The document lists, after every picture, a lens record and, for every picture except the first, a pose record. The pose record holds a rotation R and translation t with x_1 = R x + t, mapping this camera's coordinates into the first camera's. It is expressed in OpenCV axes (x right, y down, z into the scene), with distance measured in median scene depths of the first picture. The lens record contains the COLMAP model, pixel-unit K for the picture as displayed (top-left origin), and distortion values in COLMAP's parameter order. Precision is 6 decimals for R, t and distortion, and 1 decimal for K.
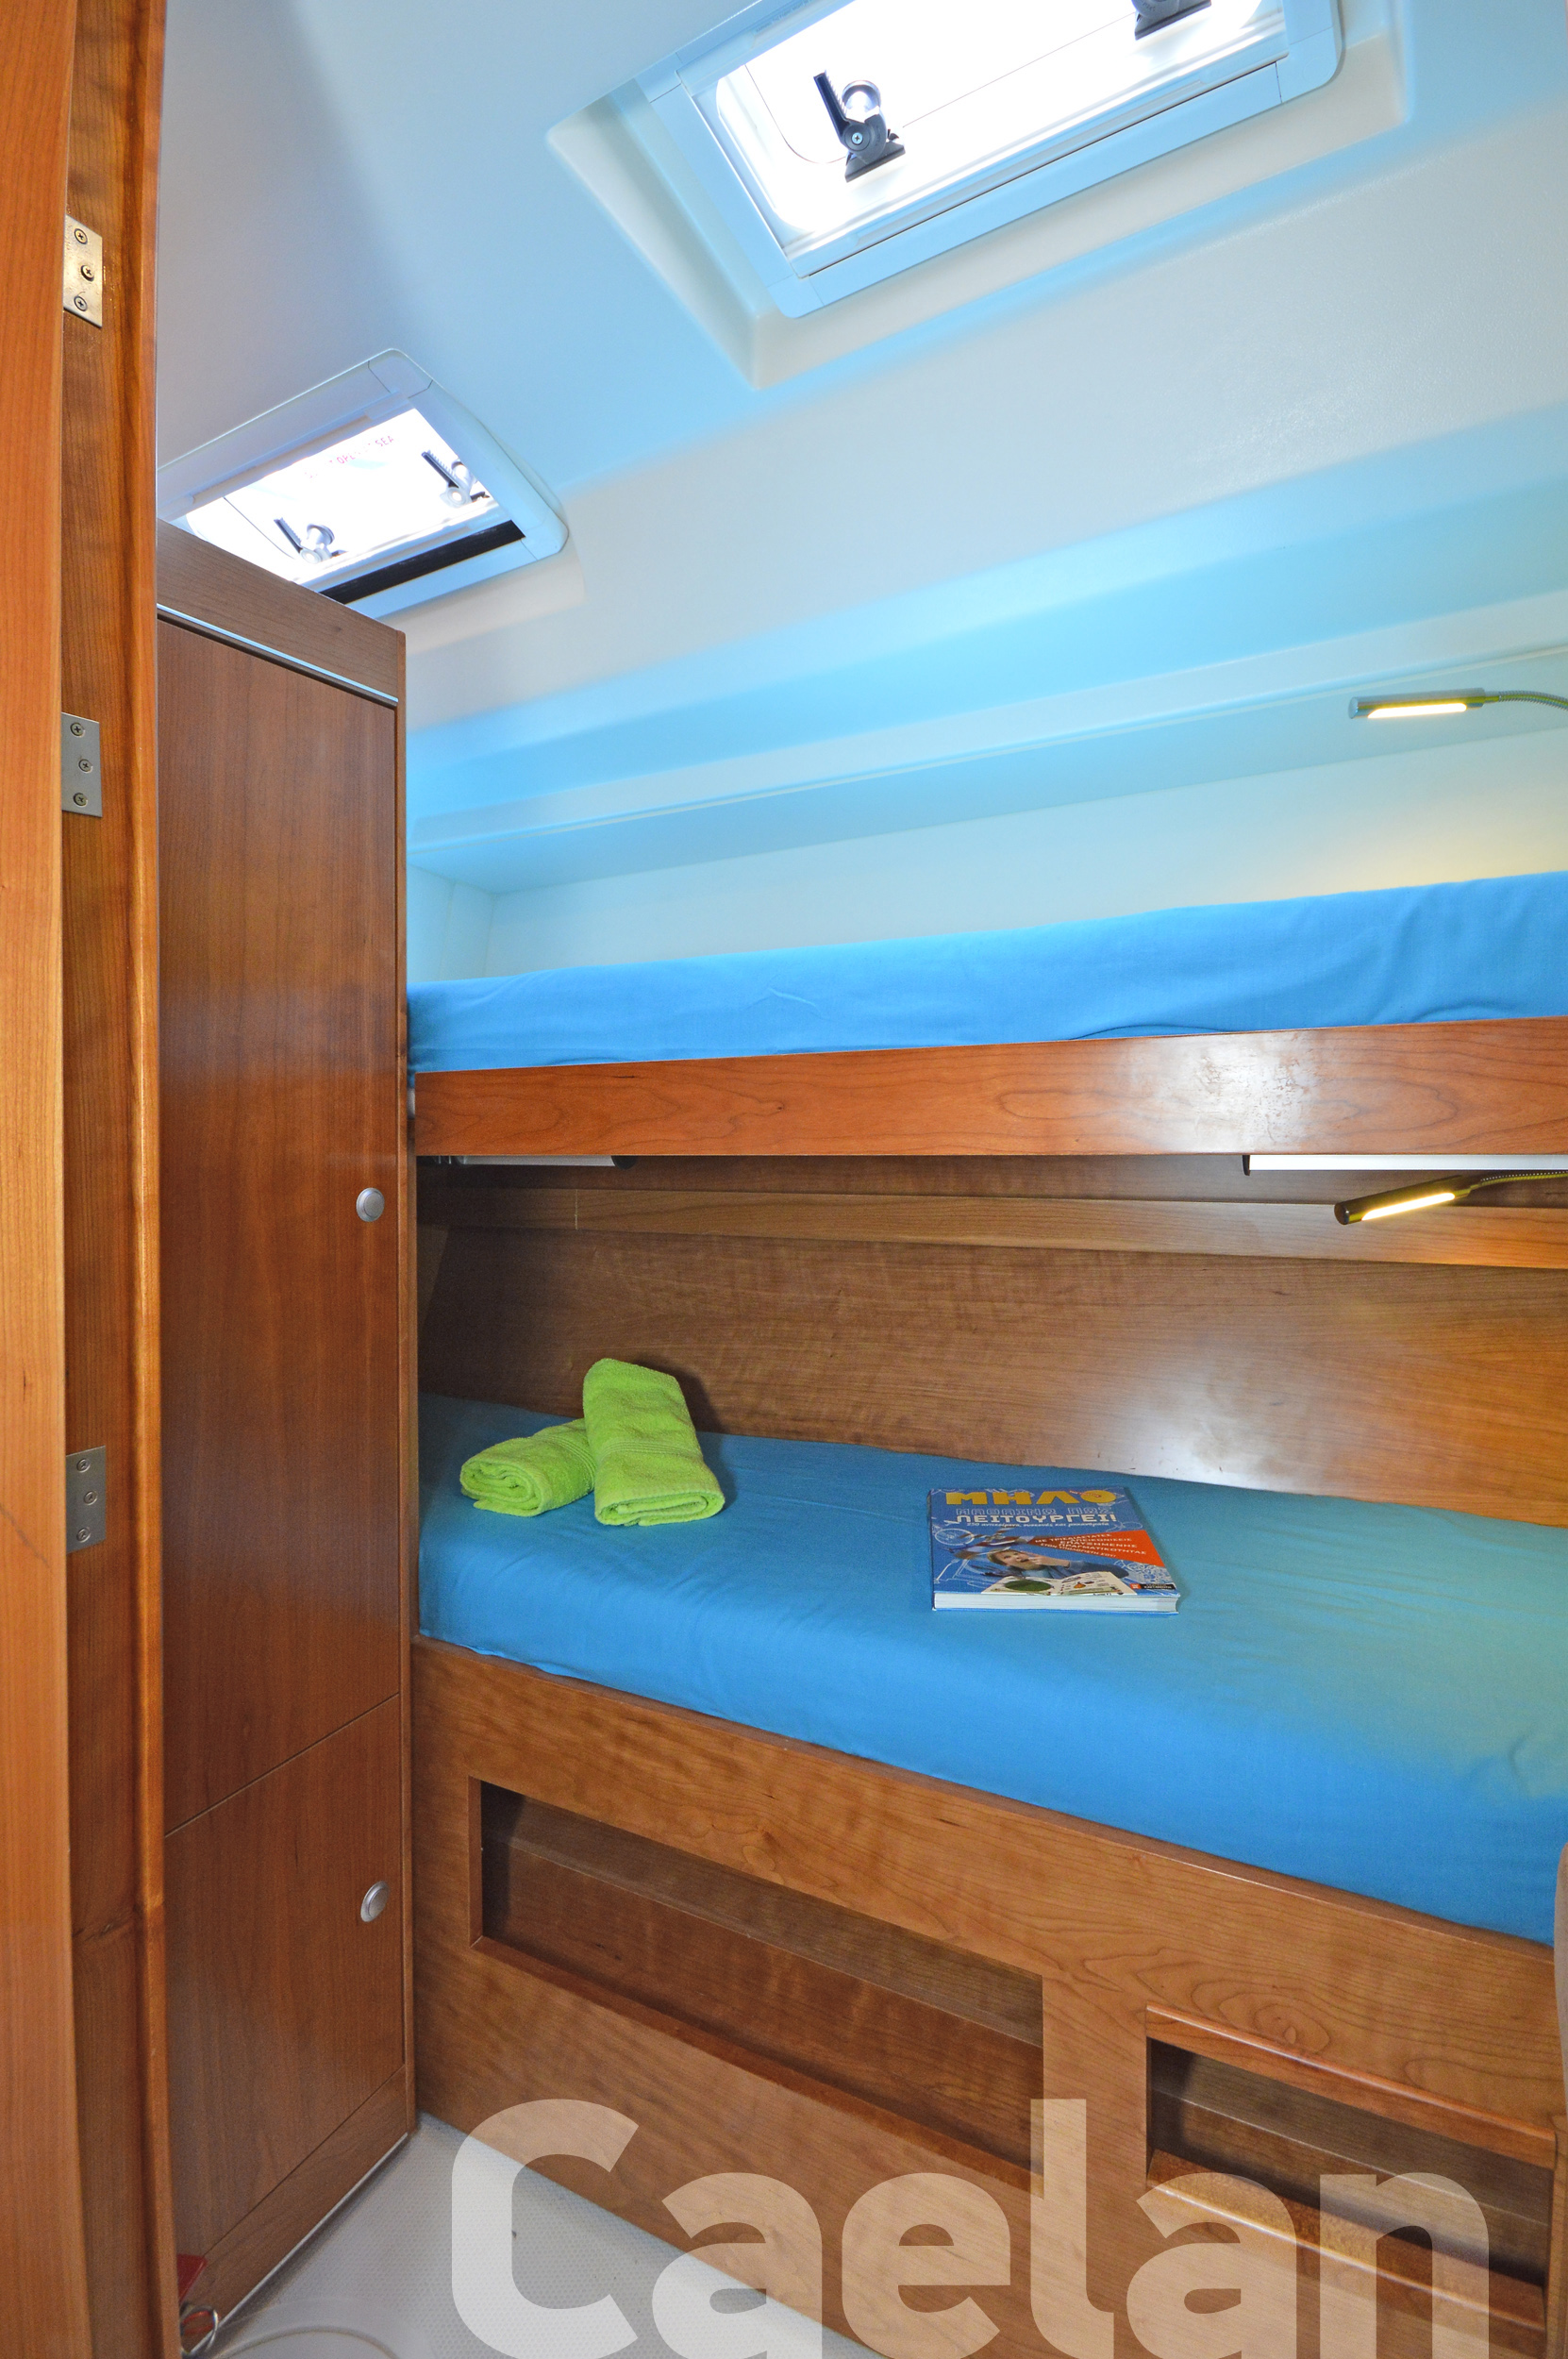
lens RADIAL K [[1016.8, 0, 814.3], [0, 1016.8, 1106.3], [0, 0, 1]] dist [-0.004849, 0.001201]
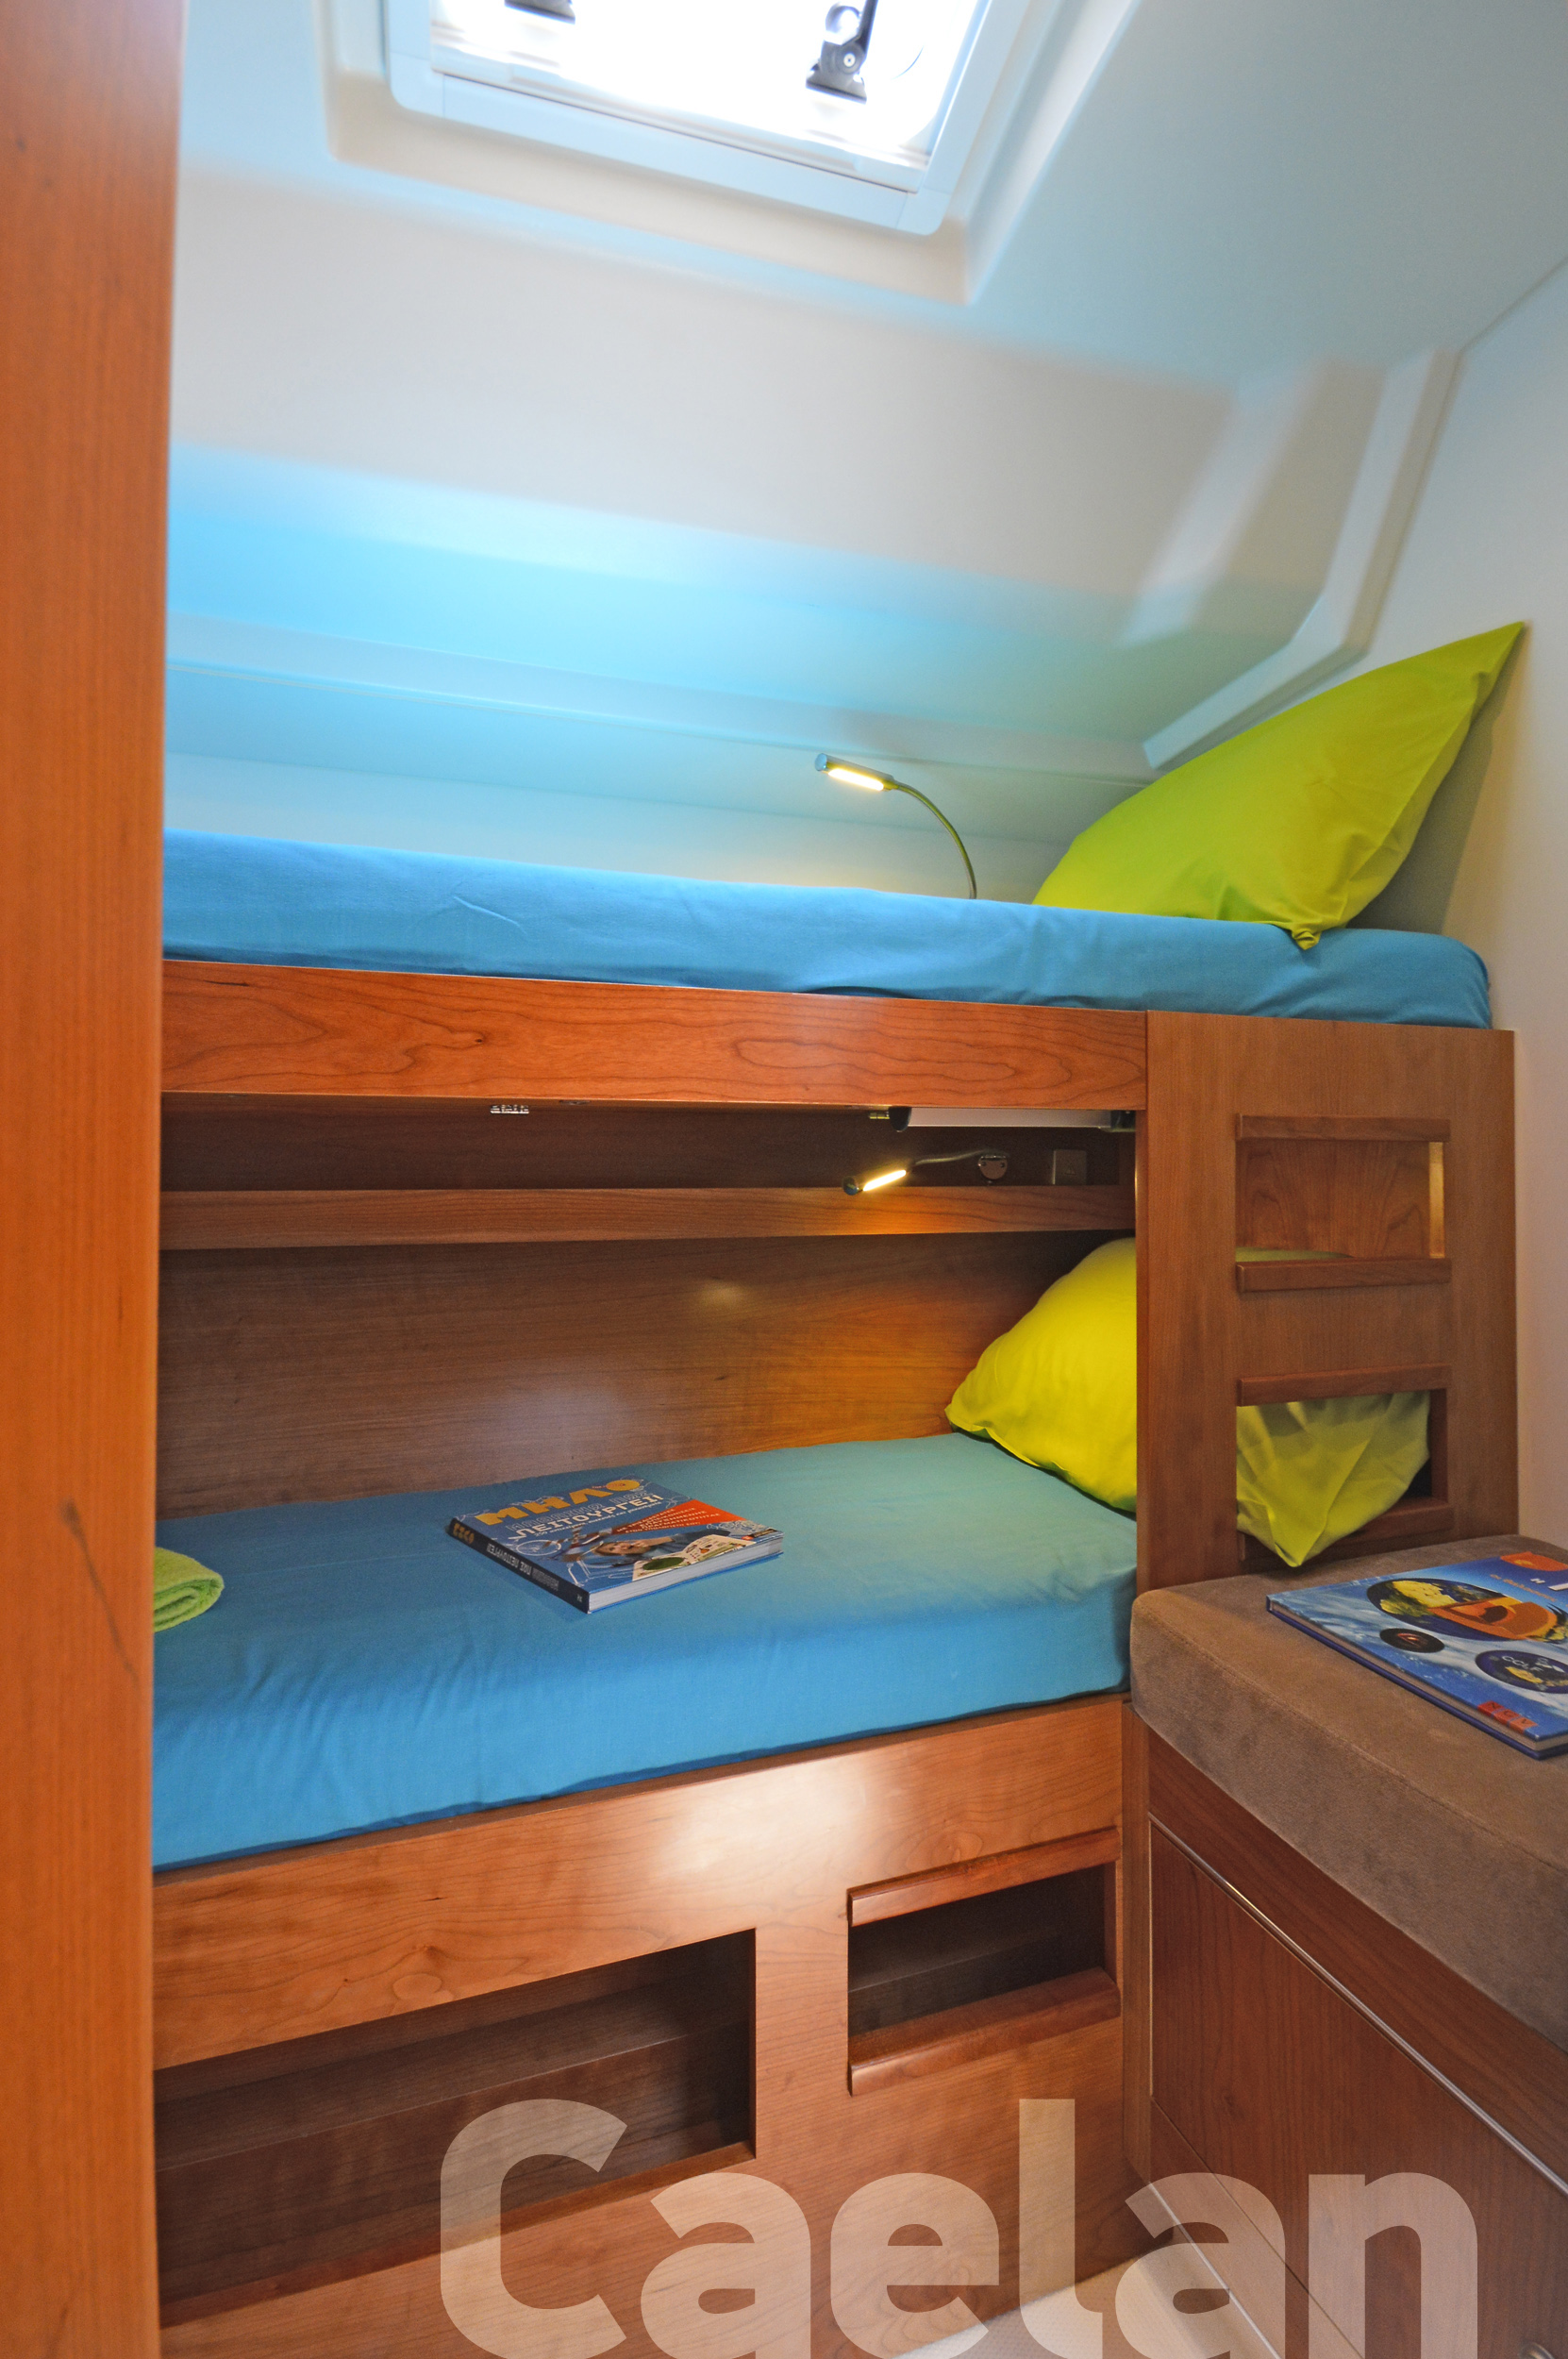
lens RADIAL K [[1046.4, 0, 850.6], [0, 1046.4, 1125.3], [0, 0, 1]] dist [-0.002921, -0.001370]
pose [[0.709318, 0.032752, 0.704128, -0.356428], [-0.018745, 0.999443, -0.027605, 0.075741], [-0.704640, 0.006382, 0.709537, 0.157538]]
